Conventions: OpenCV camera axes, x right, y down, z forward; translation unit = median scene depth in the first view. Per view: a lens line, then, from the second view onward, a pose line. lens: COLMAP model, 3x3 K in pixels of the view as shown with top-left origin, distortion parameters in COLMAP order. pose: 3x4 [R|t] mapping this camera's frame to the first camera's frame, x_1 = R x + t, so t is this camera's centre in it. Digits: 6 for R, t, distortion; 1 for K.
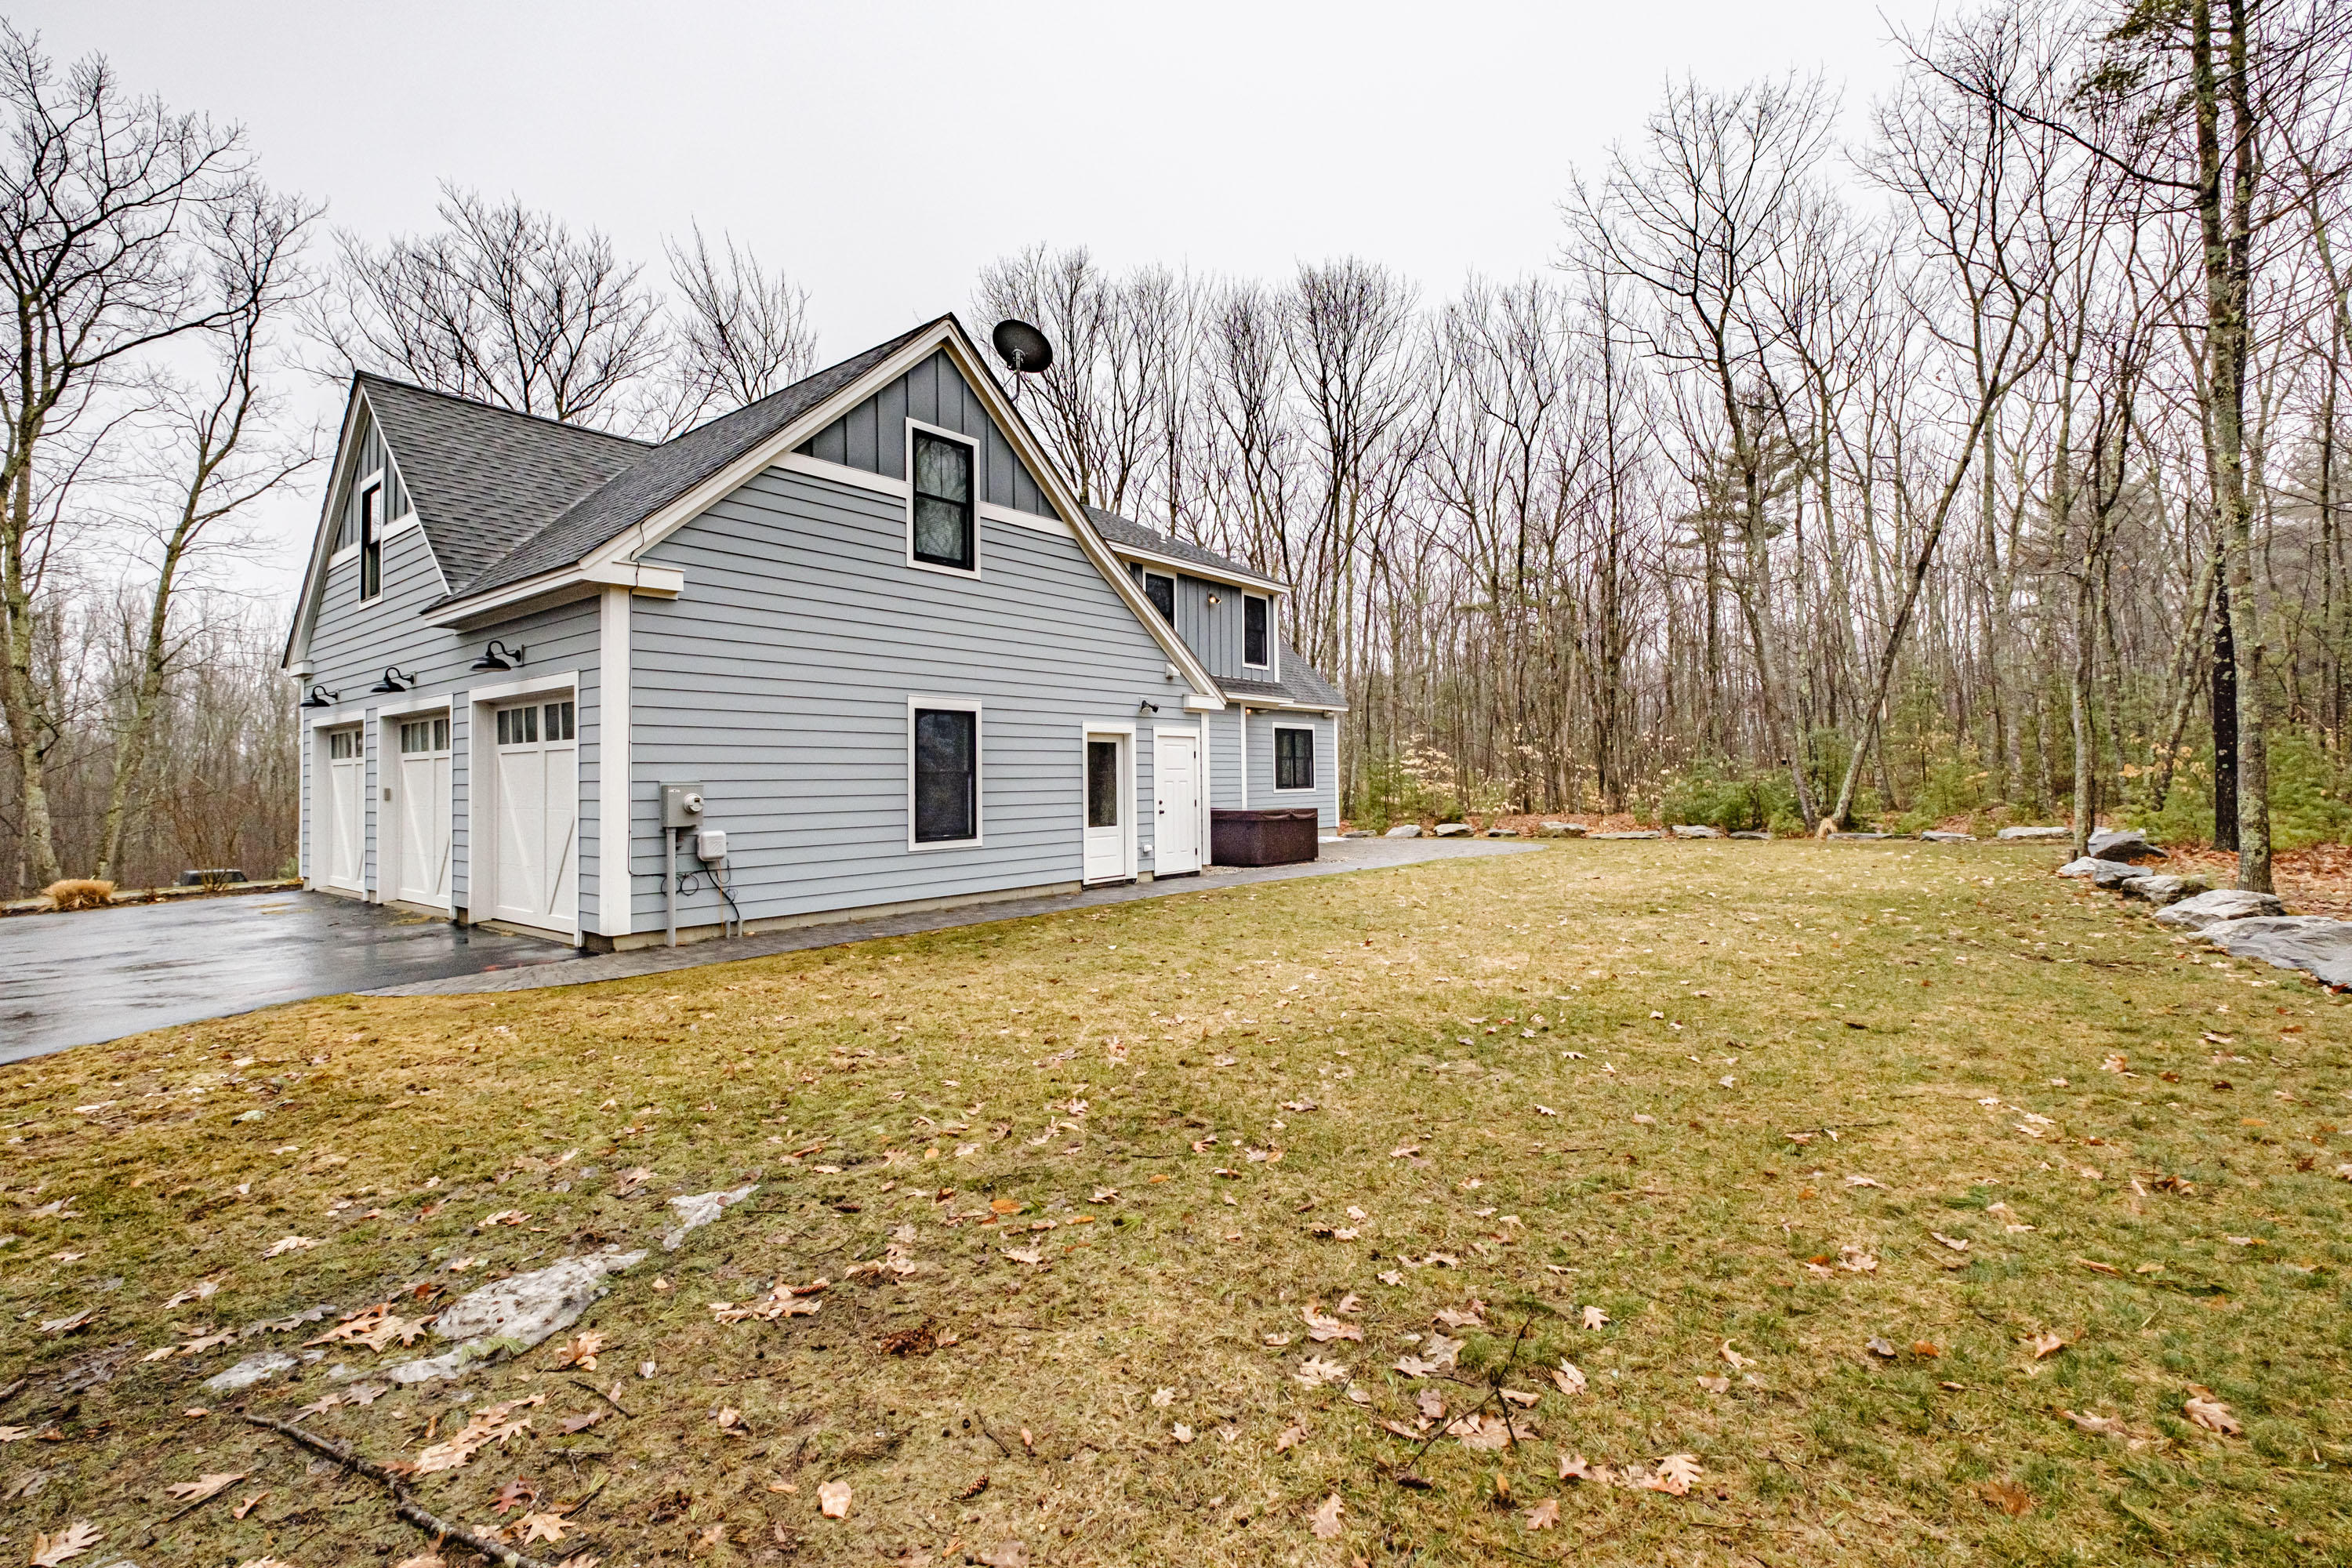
lens RADIAL K [[1040.5, 0, 1185.1], [0, 1040.5, 740.8], [0, 0, 1]] dist [0.007734, -0.000210]
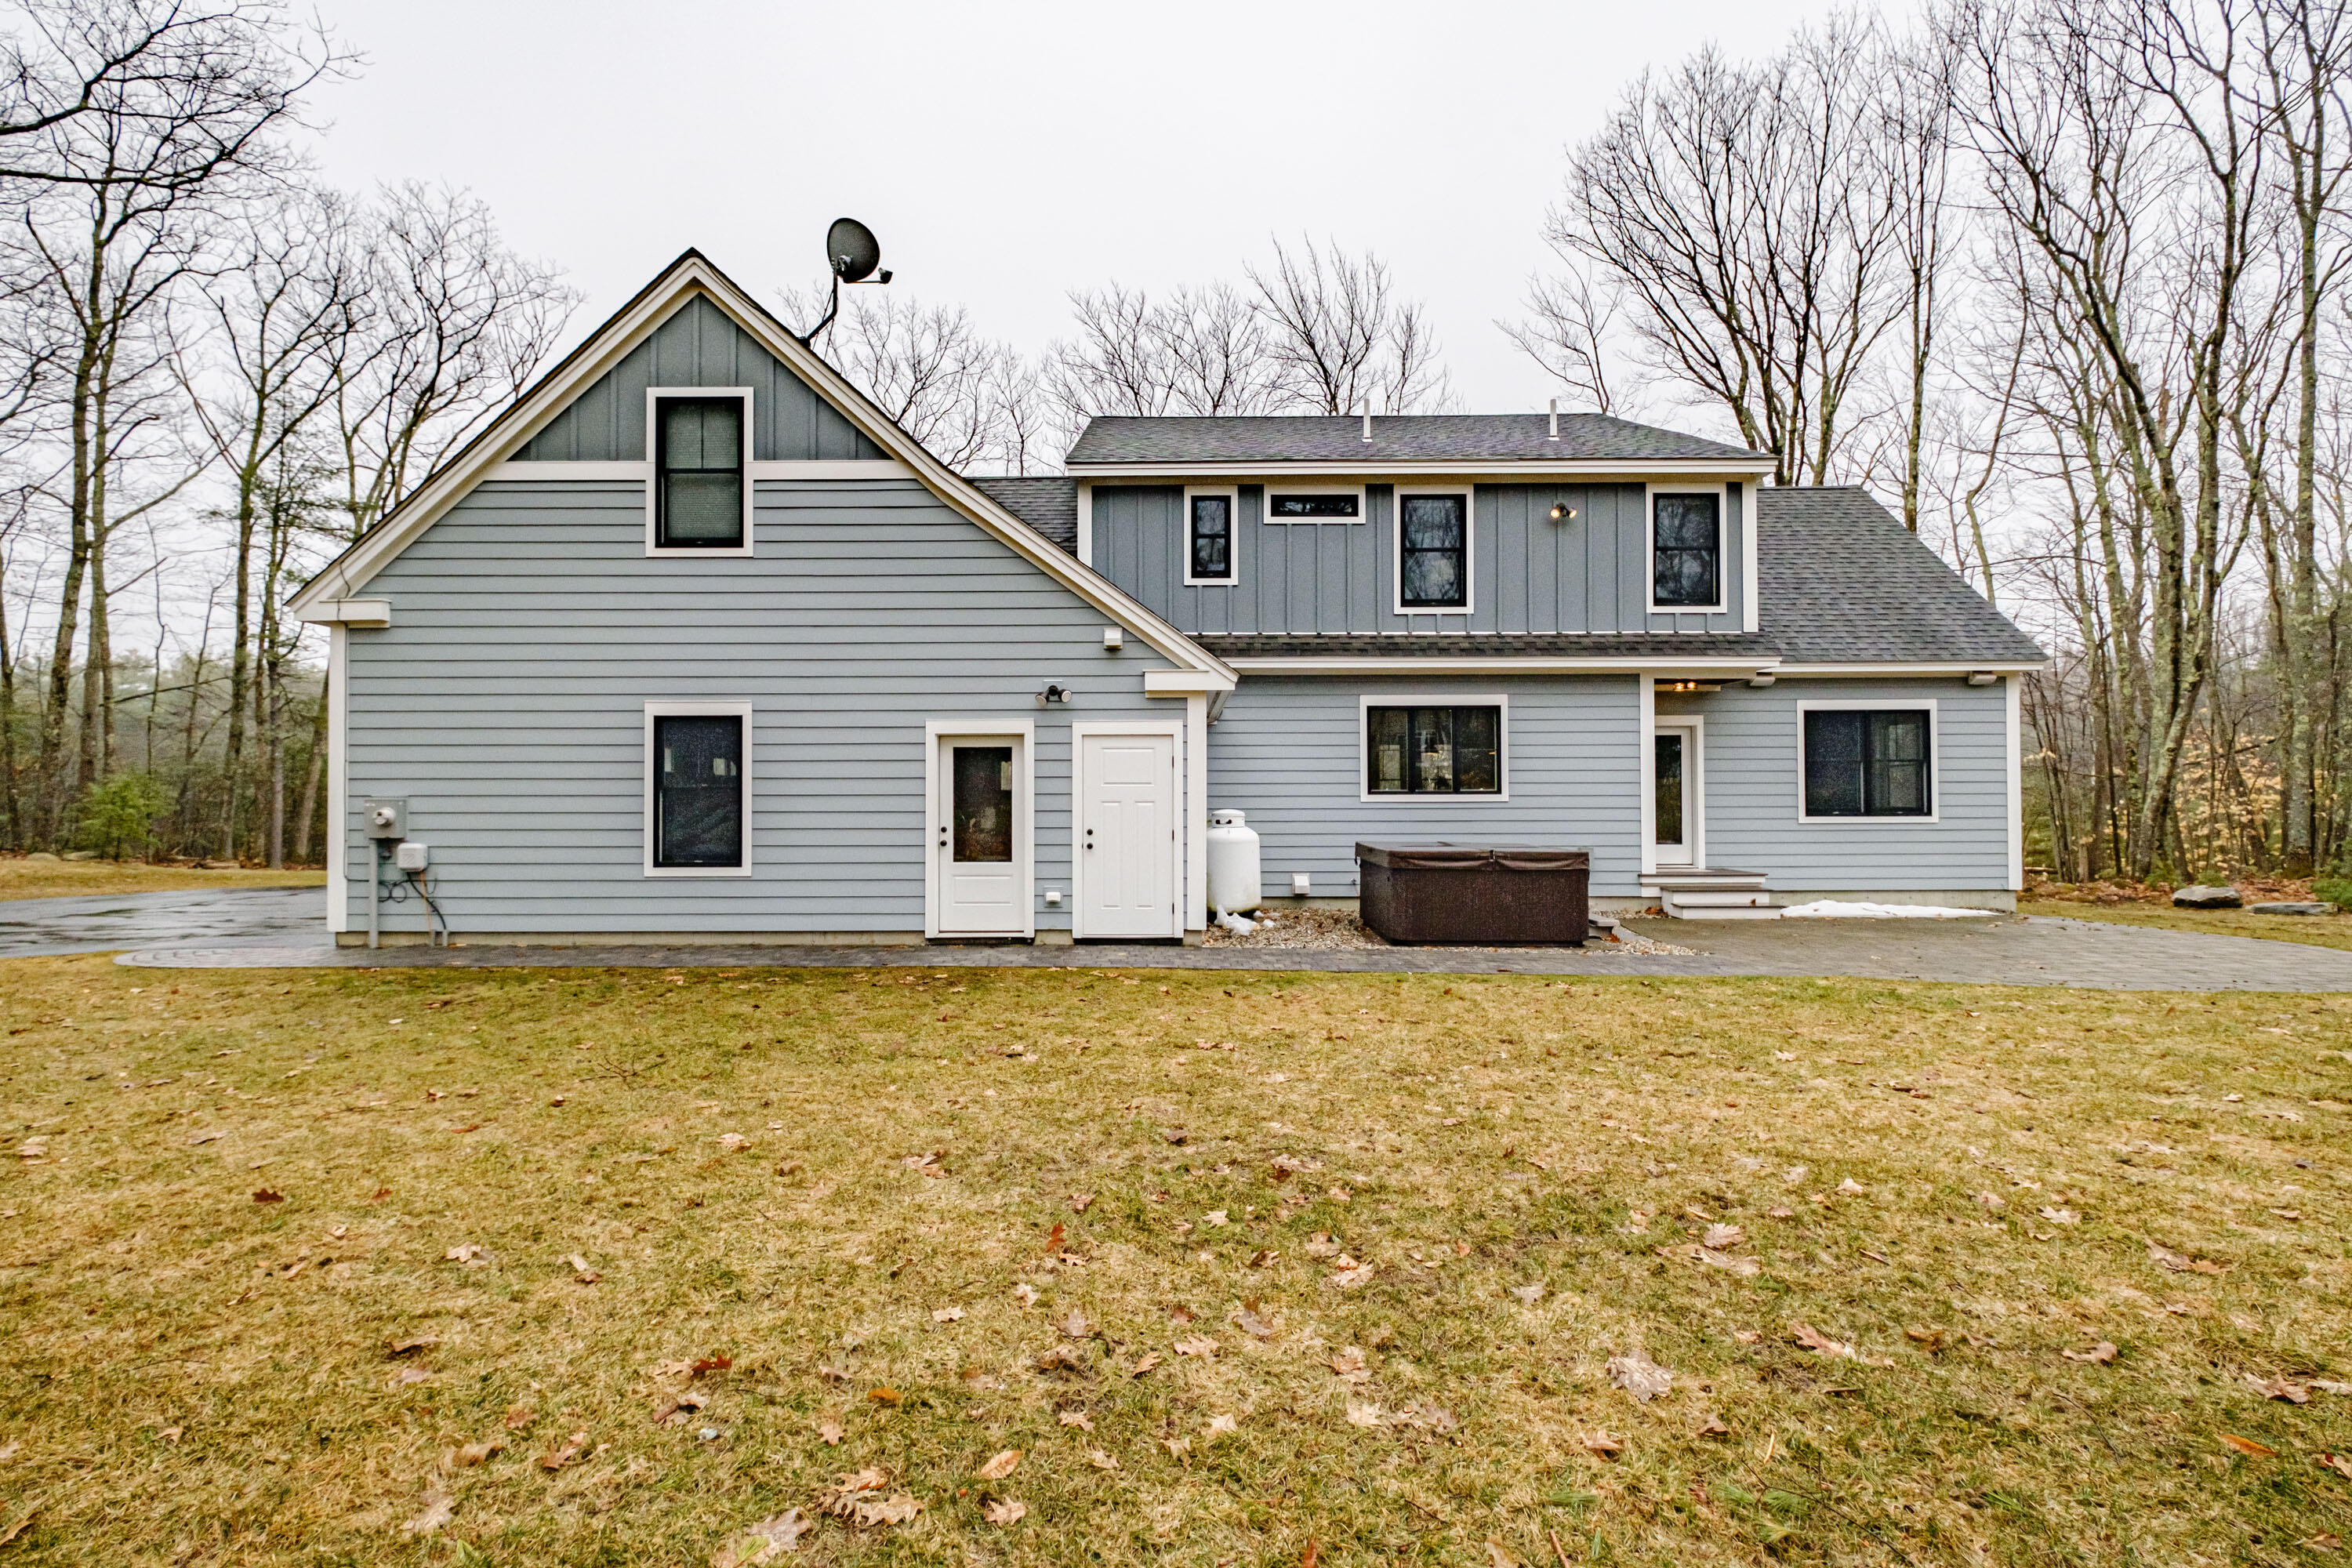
lens RADIAL K [[1040.5, 0, 1169.7], [0, 1040.5, 779.0], [0, 0, 1]] dist [0.007734, -0.000210]
pose [[0.615459, -0.005608, -0.788149, 0.601591], [0.023542, 0.999659, 0.011271, 0.019546], [0.787817, -0.025491, 0.615382, 0.677391]]
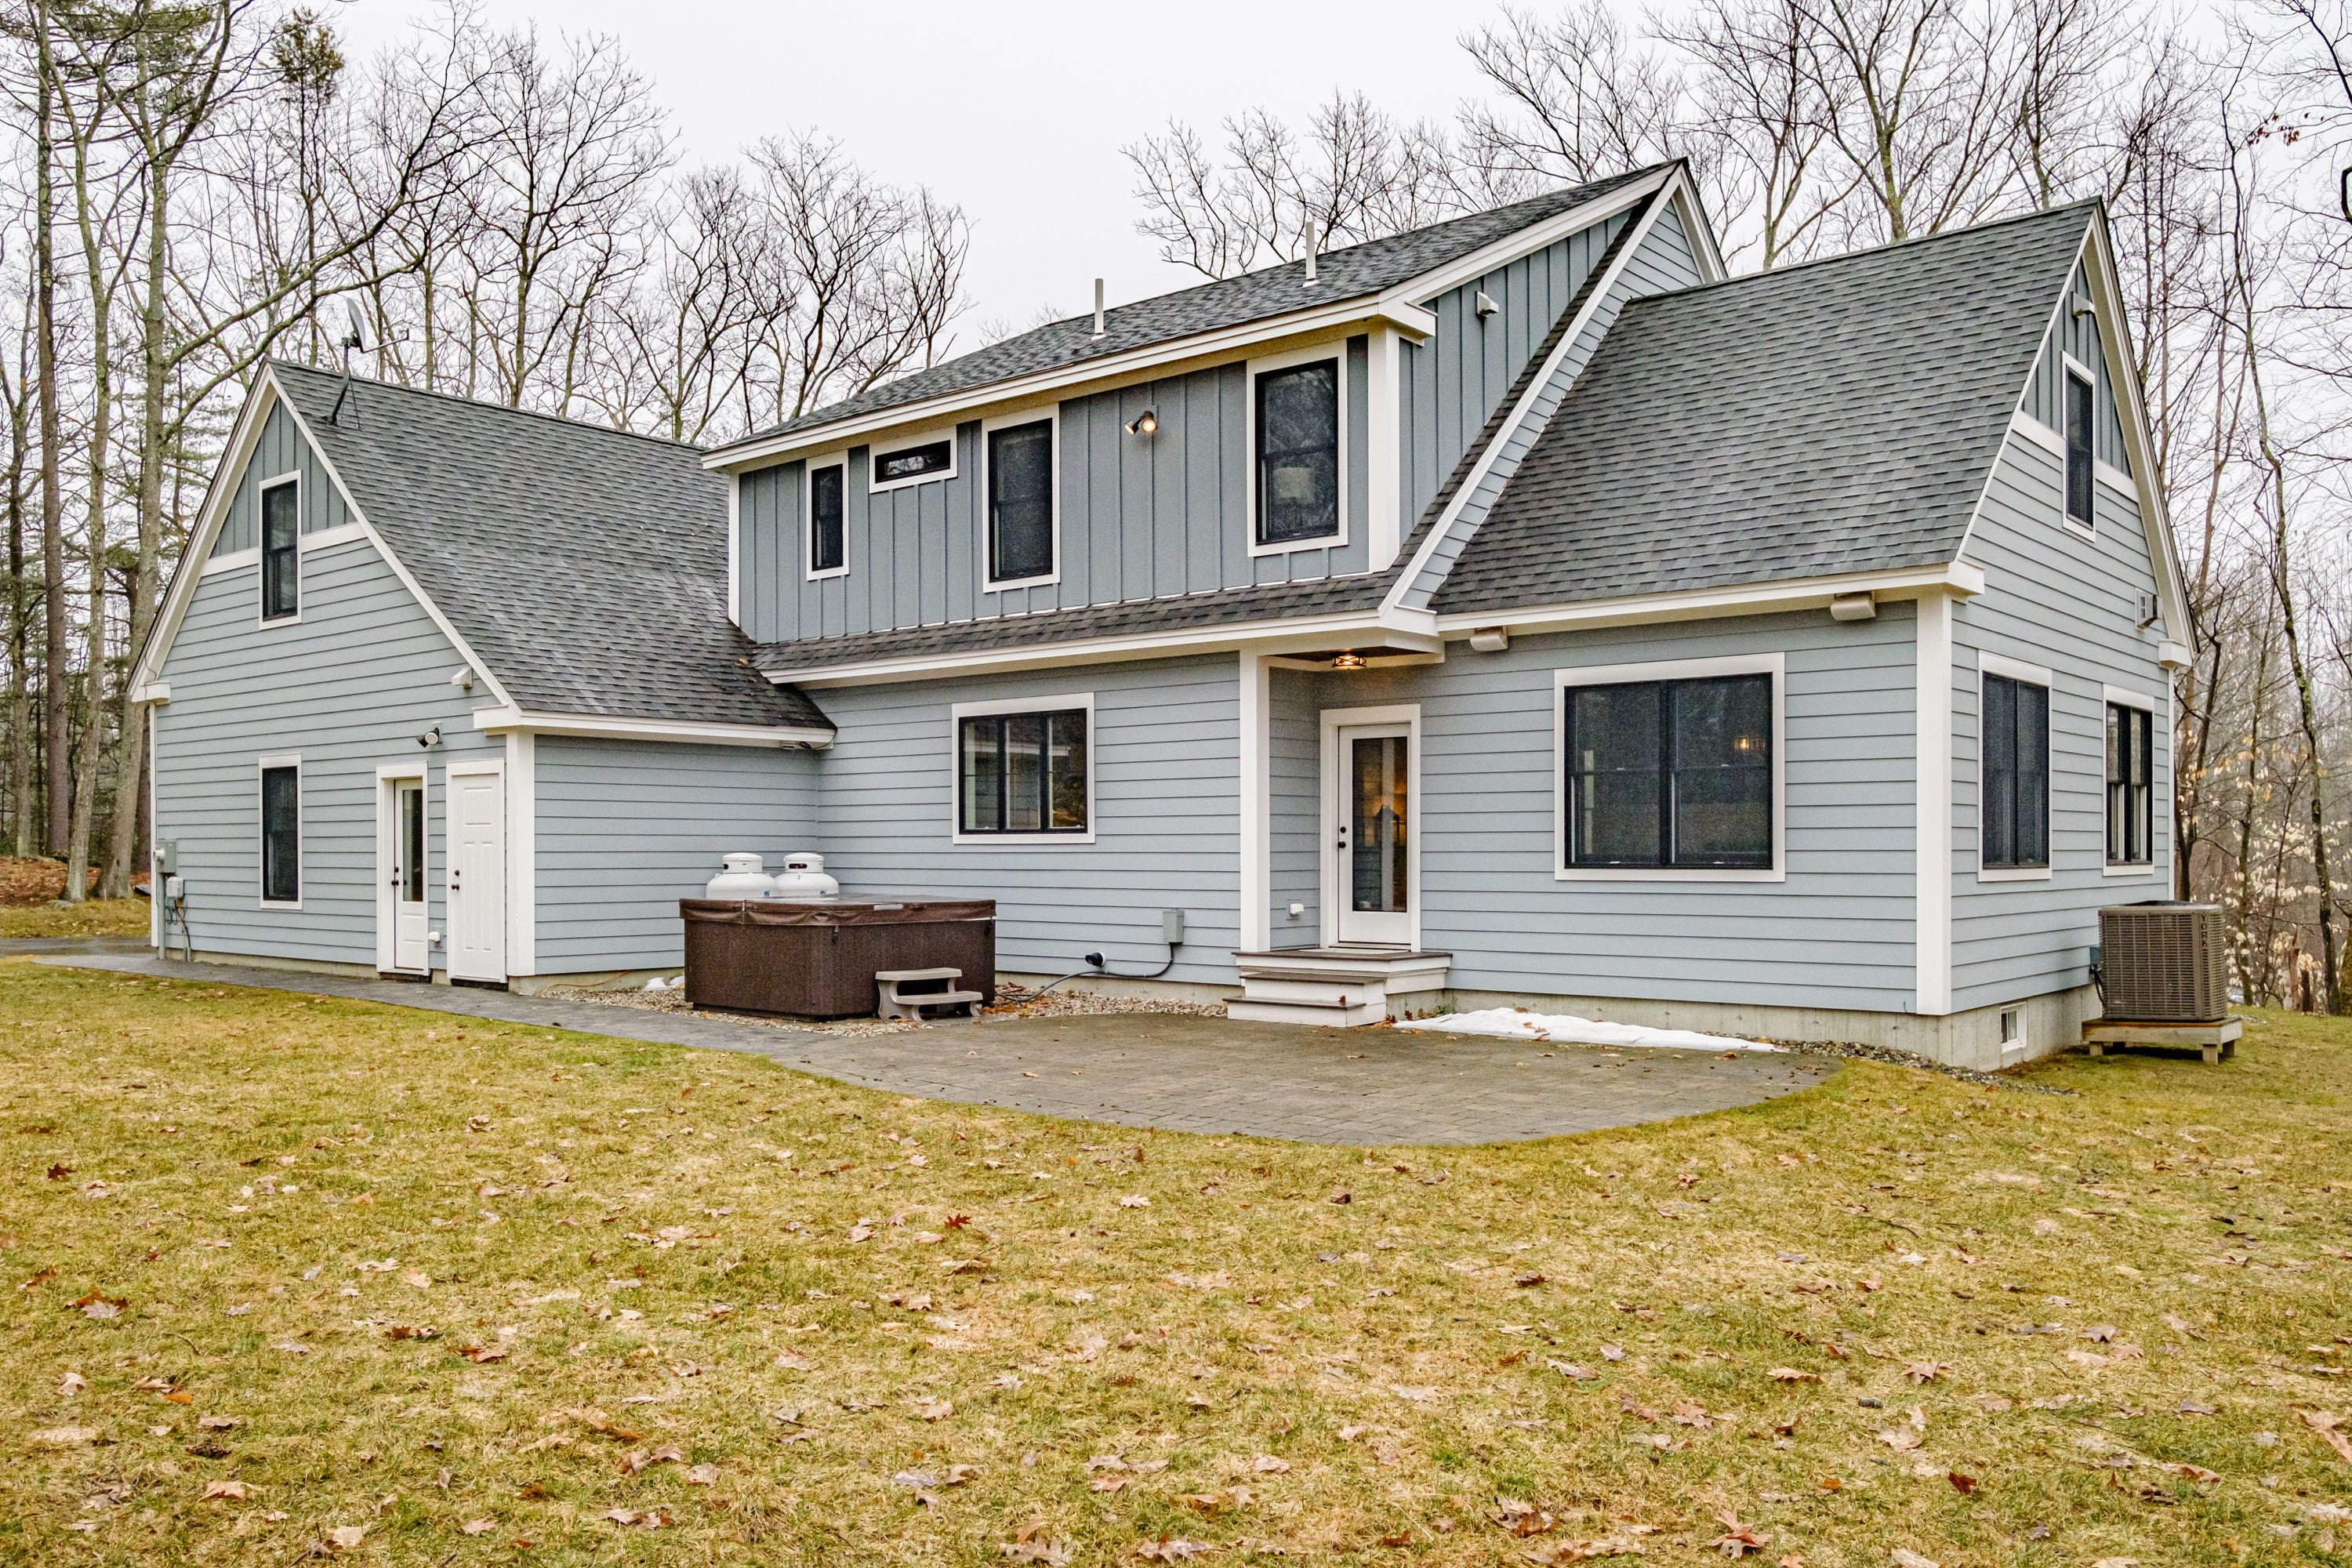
lens RADIAL K [[1803.1, 0, 1162.1], [0, 1803.1, 845.9], [0, 0, 1]] dist [-0.005342, 0.004557]
pose [[-0.037317, 0.010958, -0.999243, 1.248545], [0.038431, 0.999216, 0.009522, 0.052447], [0.998564, -0.038046, -0.037709, 1.649097]]
